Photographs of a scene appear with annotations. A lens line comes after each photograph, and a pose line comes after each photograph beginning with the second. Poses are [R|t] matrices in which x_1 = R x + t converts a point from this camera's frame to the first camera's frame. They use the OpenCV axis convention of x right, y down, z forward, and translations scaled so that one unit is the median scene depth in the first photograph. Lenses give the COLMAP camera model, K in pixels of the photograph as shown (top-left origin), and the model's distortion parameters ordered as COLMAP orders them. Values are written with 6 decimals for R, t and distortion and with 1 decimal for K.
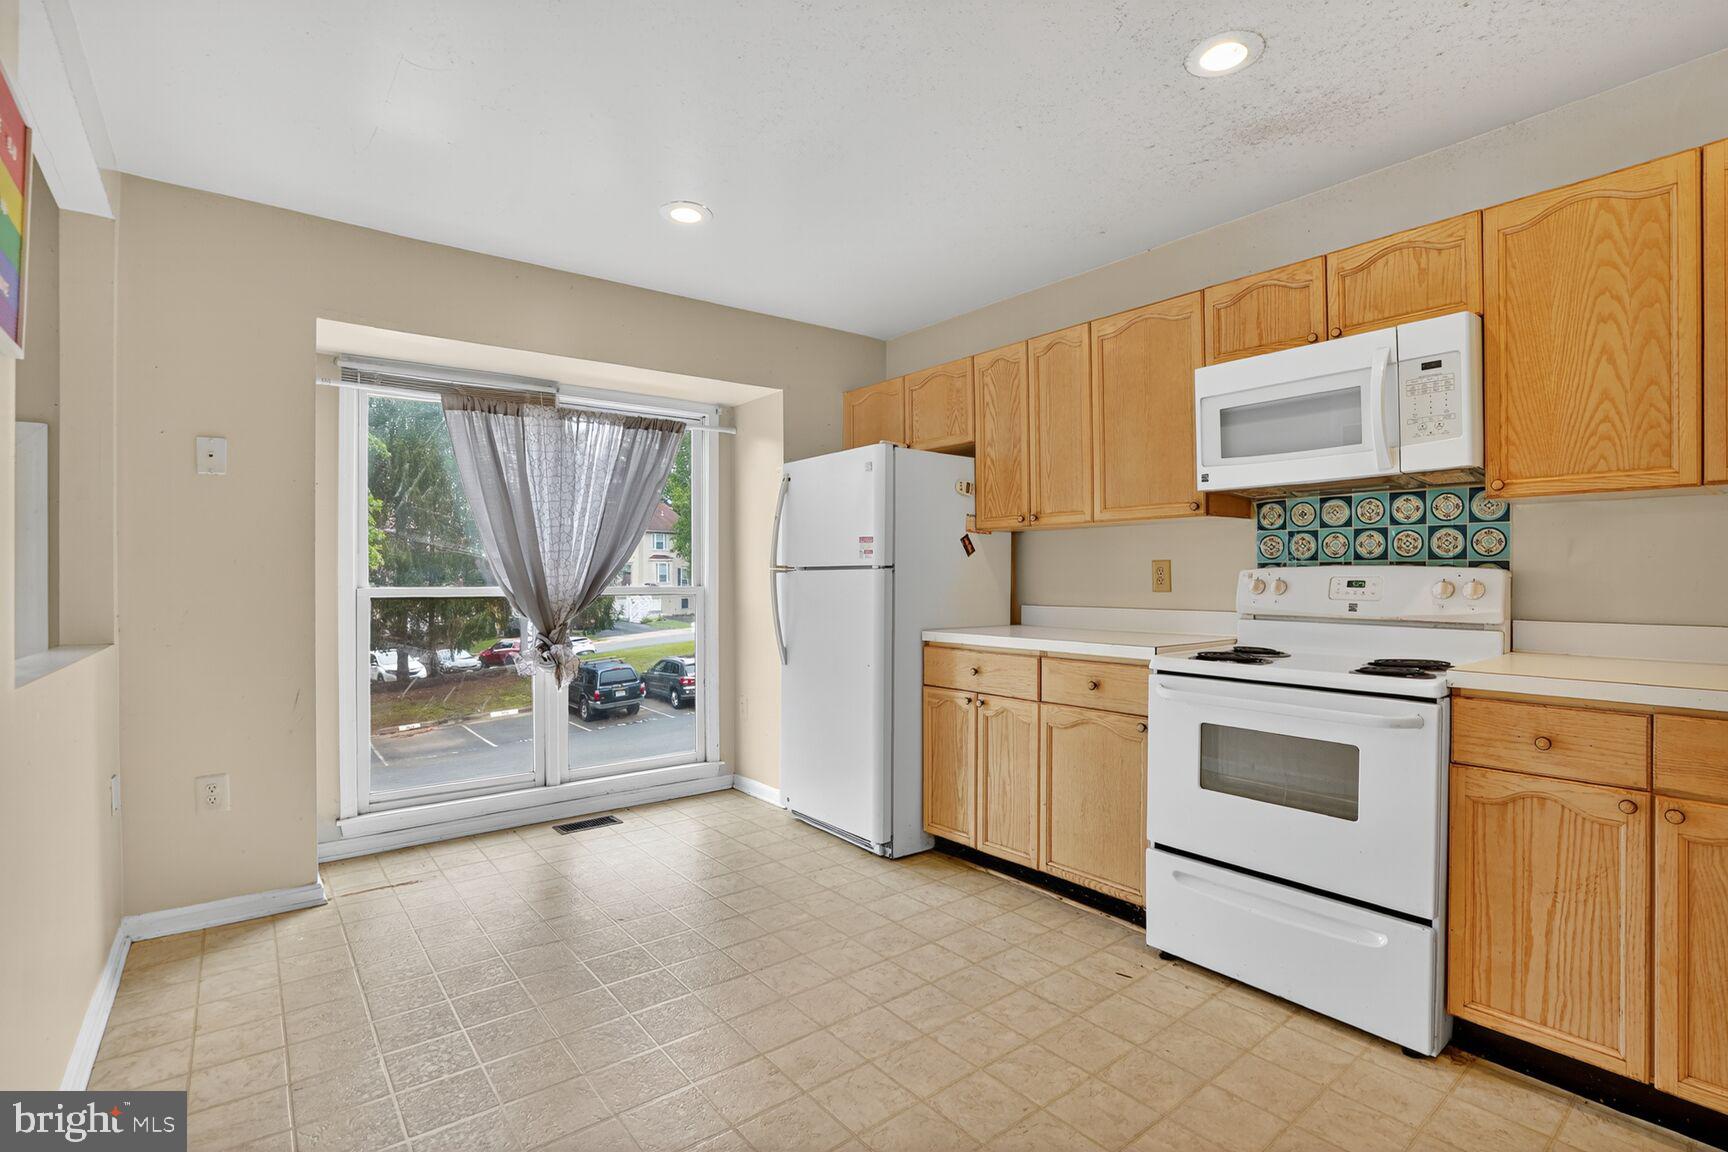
lens RADIAL K [[801.4, 0, 860.8], [0, 801.4, 572.0], [0, 0, 1]] dist [-0.056786, 0.021367]
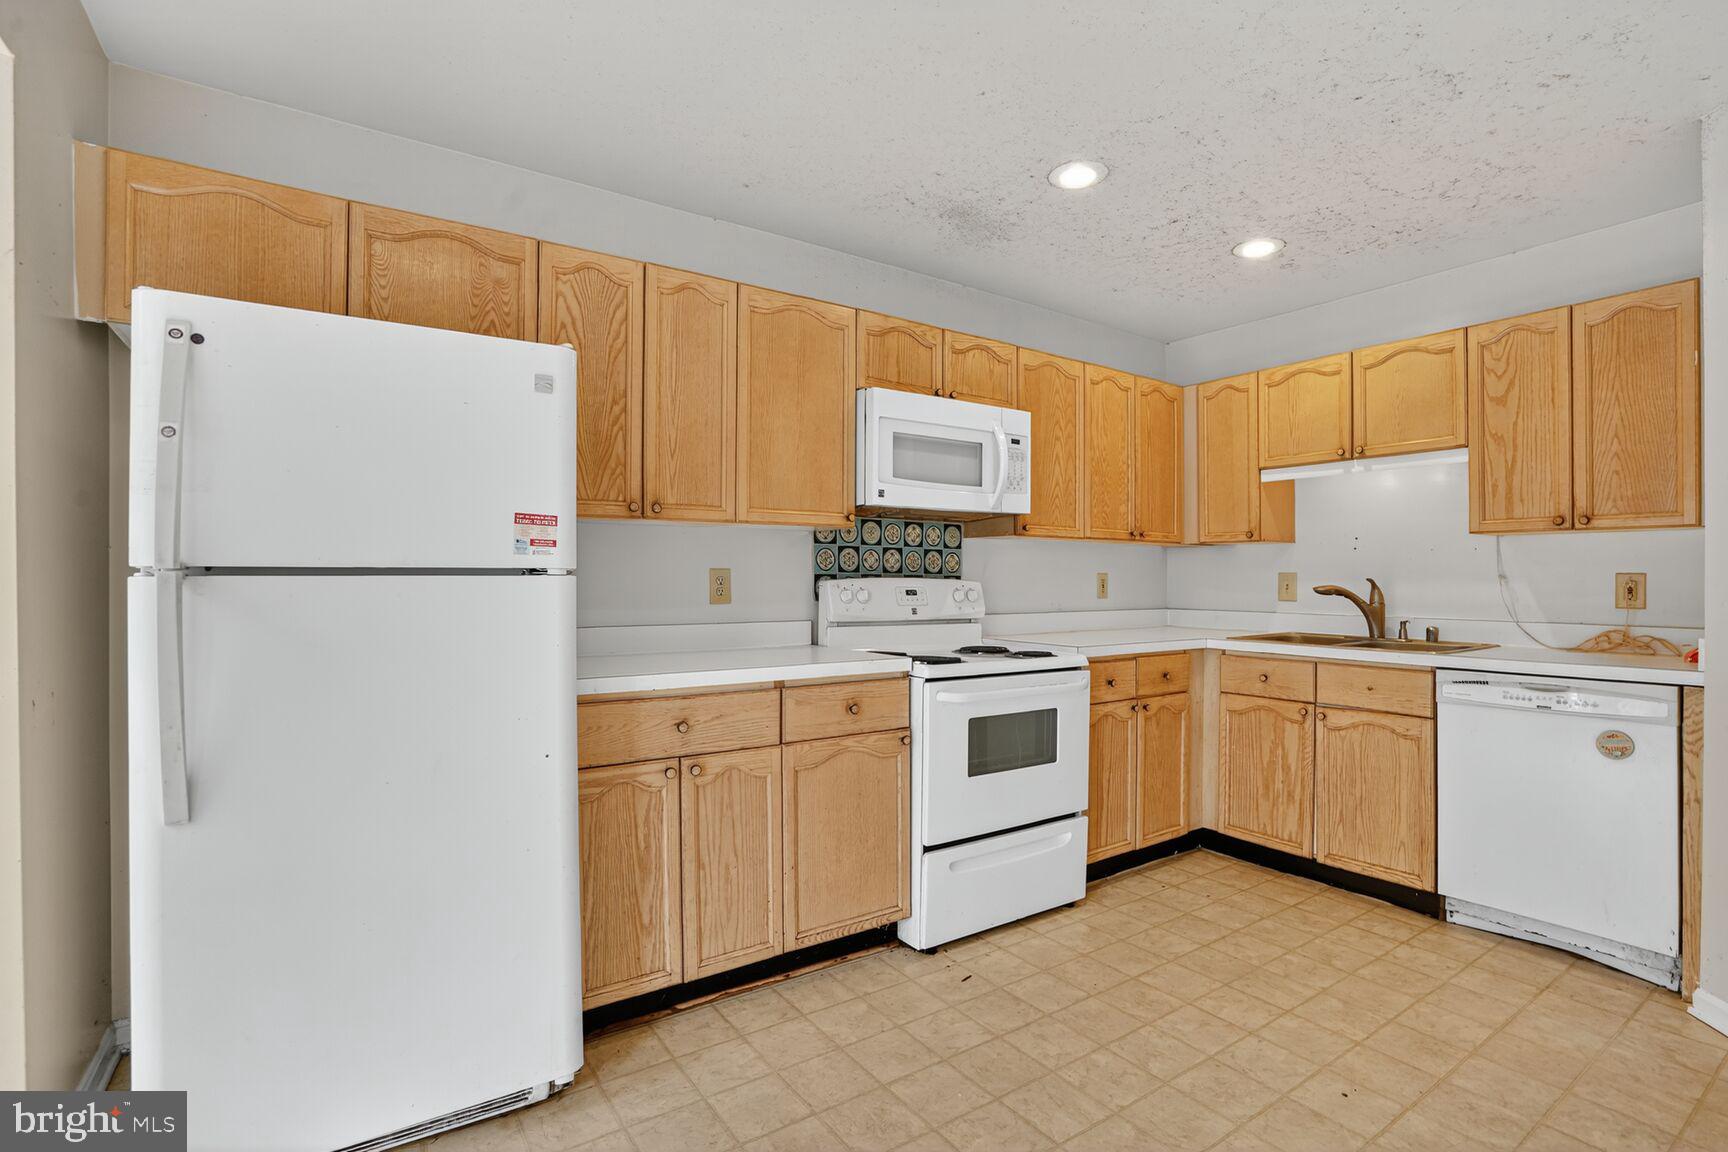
lens RADIAL K [[804.5, 0, 864.0], [0, 804.5, 576.0], [0, 0, 1]] dist [-0.058159, 0.025359]
pose [[0.078284, 0.007219, 0.996905, -0.646314], [-0.007338, 0.999951, -0.006665, -0.001947], [-0.996904, -0.006794, 0.078333, 0.964034]]
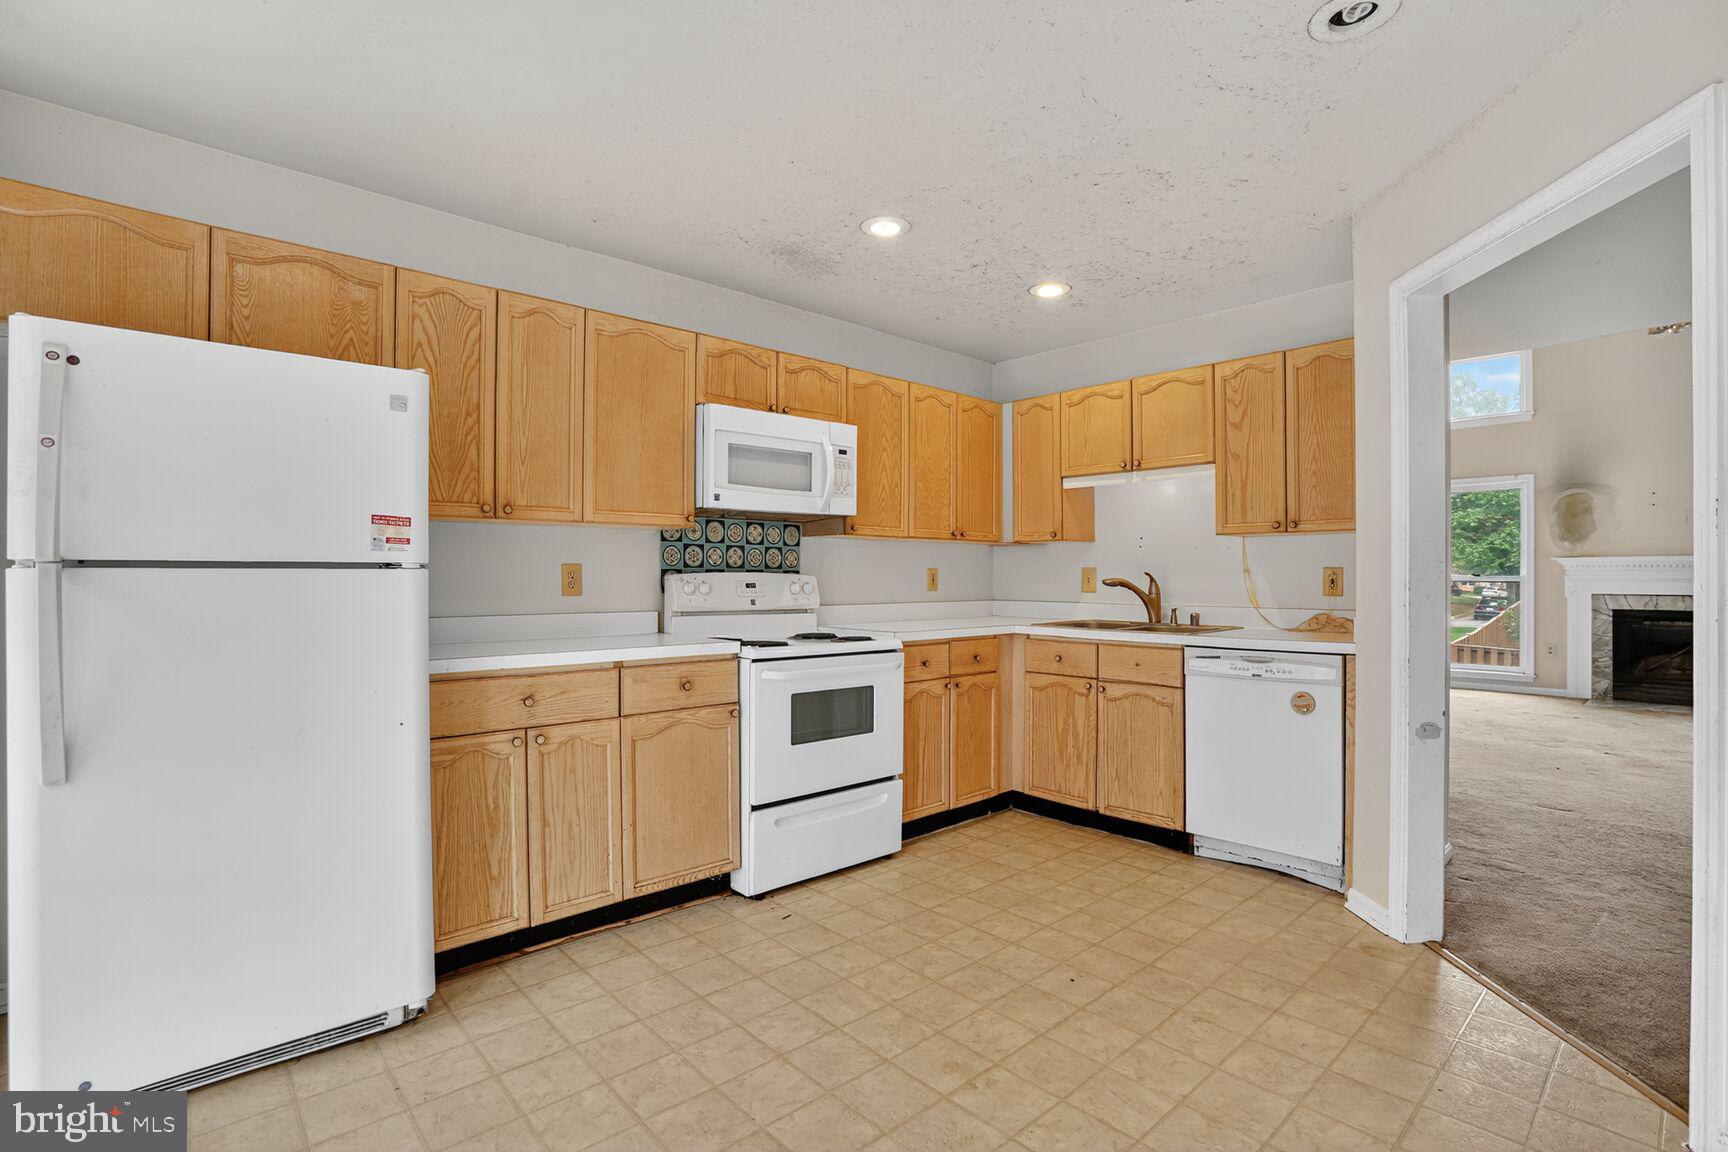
lens RADIAL K [[801.4, 0, 860.8], [0, 801.4, 572.0], [0, 0, 1]] dist [-0.056786, 0.021367]
pose [[-0.057510, 0.009076, 0.998304, -0.795386], [-0.004935, 0.999944, -0.009375, 0.003574], [-0.998333, -0.005466, -0.057462, 0.876593]]
